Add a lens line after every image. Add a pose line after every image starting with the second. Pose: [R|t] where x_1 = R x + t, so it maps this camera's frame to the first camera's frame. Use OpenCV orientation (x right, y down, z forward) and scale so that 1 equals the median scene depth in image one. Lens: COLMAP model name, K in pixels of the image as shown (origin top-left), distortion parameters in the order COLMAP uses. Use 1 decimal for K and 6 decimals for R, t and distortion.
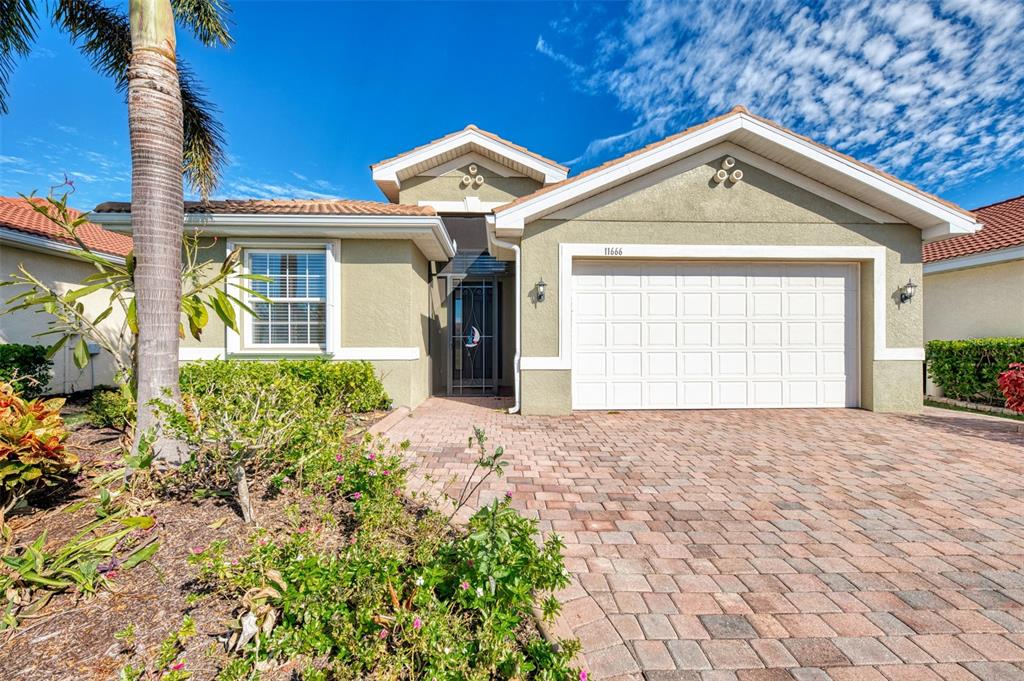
lens RADIAL K [[406.7, 0, 512.0], [0, 406.7, 340.5], [0, 0, 1]] dist [-0.001505, -0.000107]
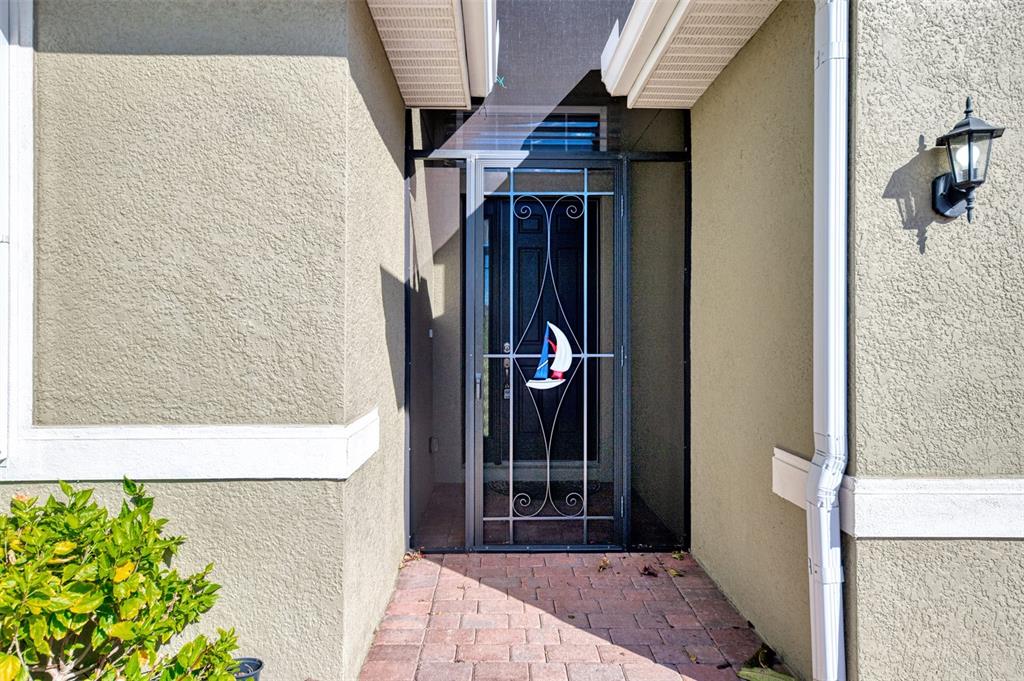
lens RADIAL K [[664.5, 0, 512.0], [0, 664.5, 340.5], [0, 0, 1]] dist [0.000802, 0.000404]
pose [[0.999961, 0.002398, -0.008531, -0.723525], [-0.002268, 0.999883, 0.015119, -0.169859], [0.008566, -0.015099, 0.999849, 3.008212]]
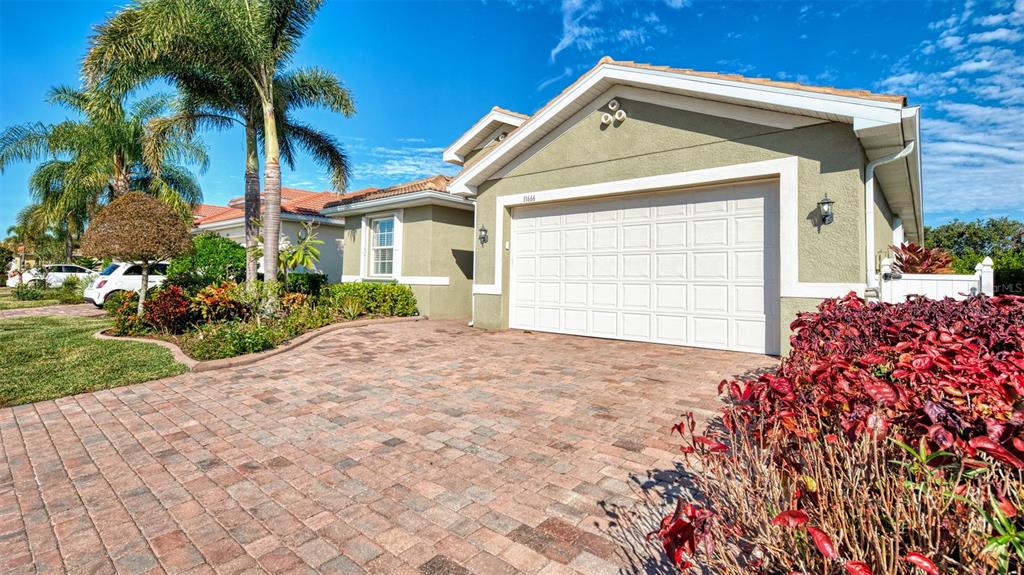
lens RADIAL K [[474.3, 0, 512.5], [0, 474.3, 246.7], [0, 0, 1]] dist [0.000976, 0.000065]
pose [[0.731907, -0.034157, -0.680548, 1.101491], [-0.008369, 0.998217, -0.059102, 0.008342], [0.681354, 0.048953, 0.730316, -0.062062]]
